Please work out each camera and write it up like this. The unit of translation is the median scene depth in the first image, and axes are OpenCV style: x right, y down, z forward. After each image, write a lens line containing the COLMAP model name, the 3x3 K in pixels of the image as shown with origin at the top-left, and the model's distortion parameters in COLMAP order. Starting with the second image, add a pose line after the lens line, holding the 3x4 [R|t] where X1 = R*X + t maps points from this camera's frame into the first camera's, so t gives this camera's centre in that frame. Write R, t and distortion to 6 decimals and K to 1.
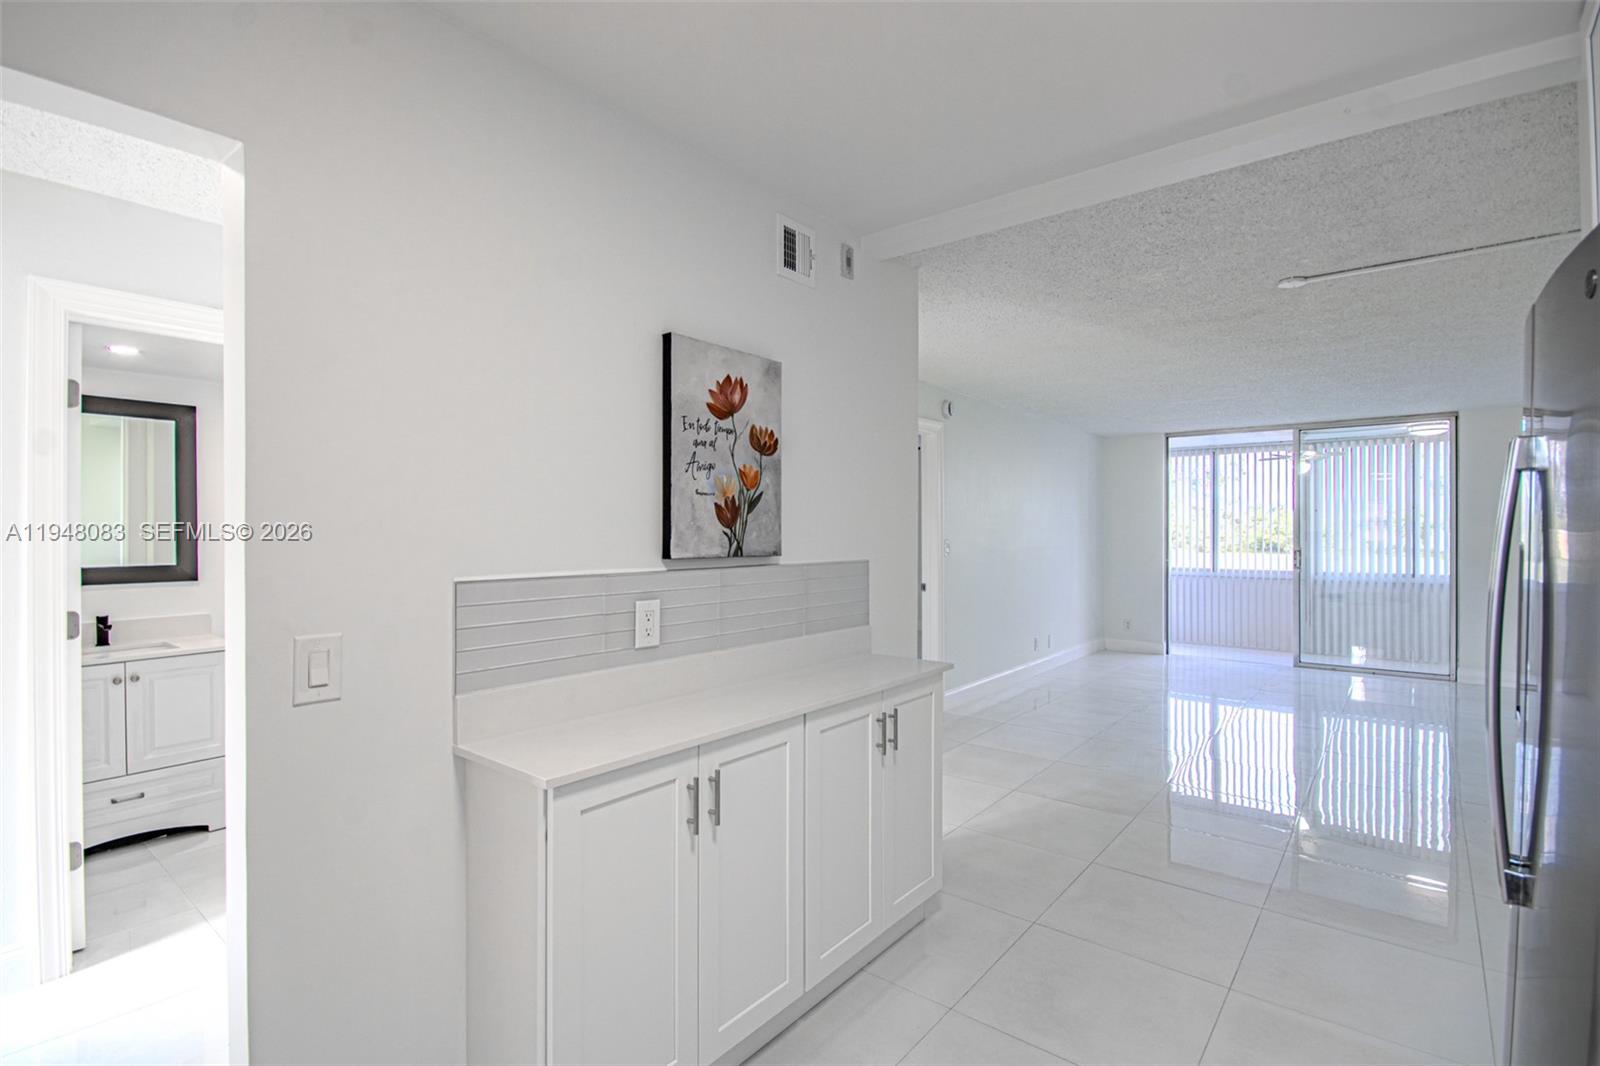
lens RADIAL K [[765.4, 0, 796.1], [0, 765.4, 533.6], [0, 0, 1]] dist [0.001975, 0.000113]
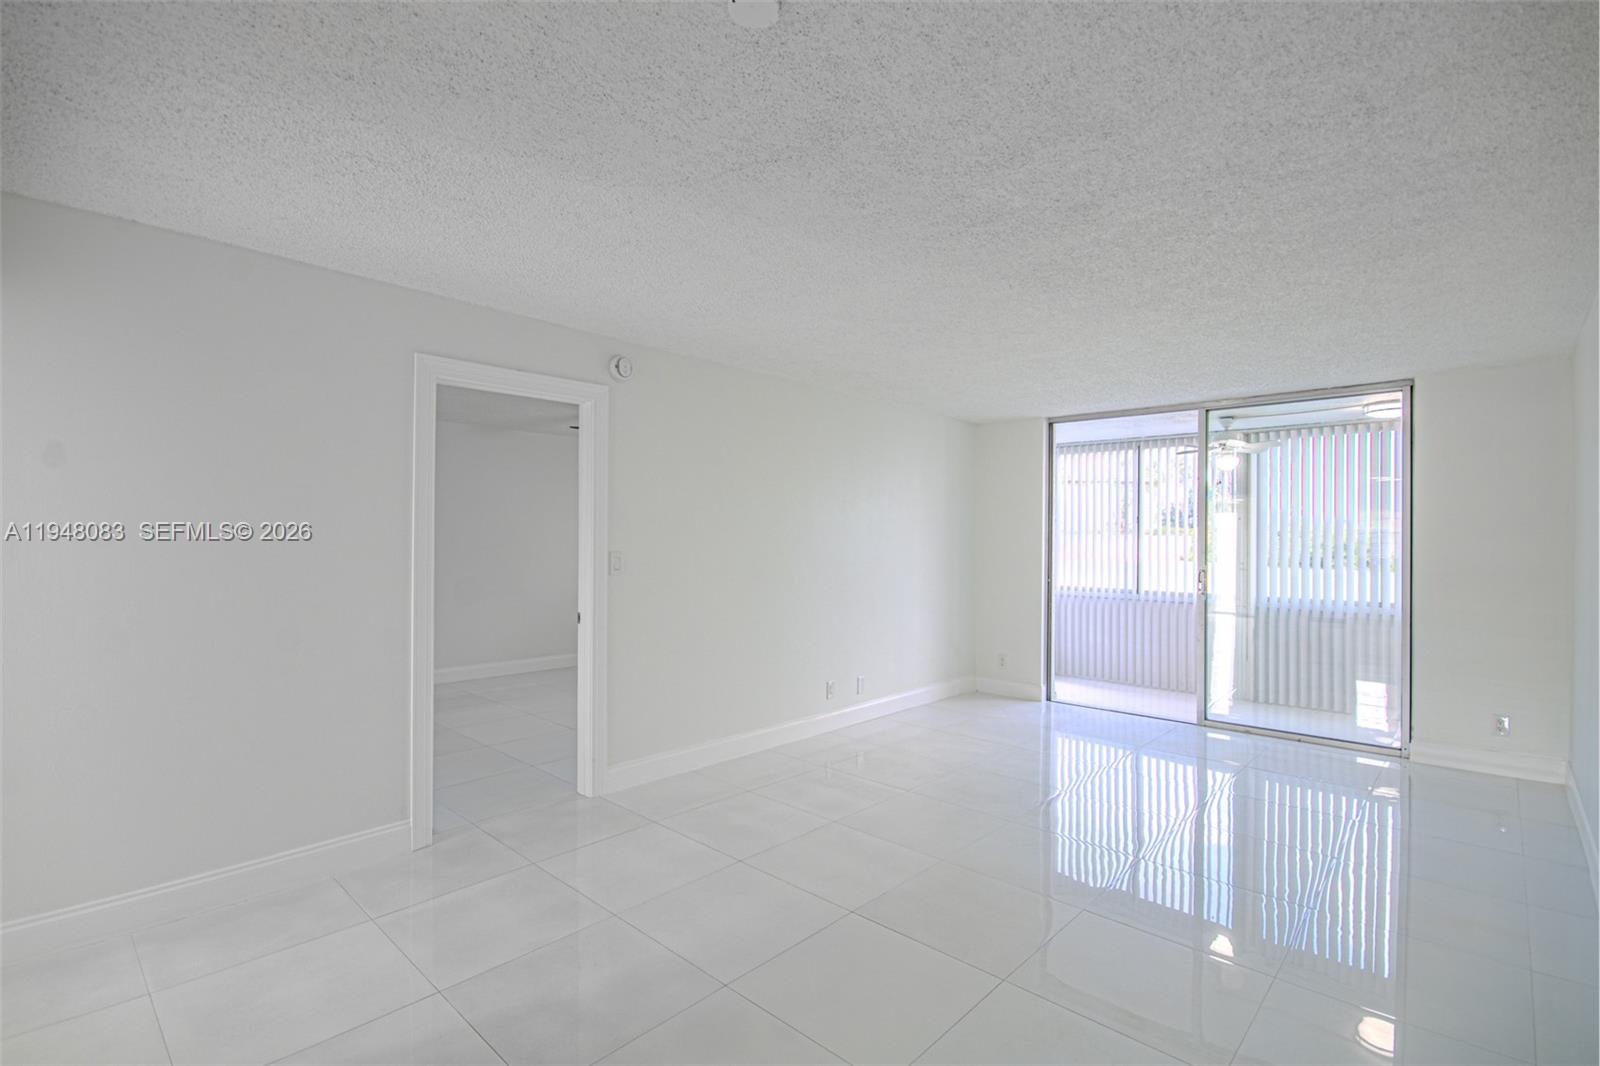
lens RADIAL K [[743.5, 0, 807.3], [0, 743.5, 537.7], [0, 0, 1]] dist [0.016333, 0.000302]
pose [[0.997970, 0.009813, -0.062930, 0.296794], [-0.010226, 0.999928, -0.006251, -0.001278], [0.062864, 0.006882, 0.997998, 0.229172]]
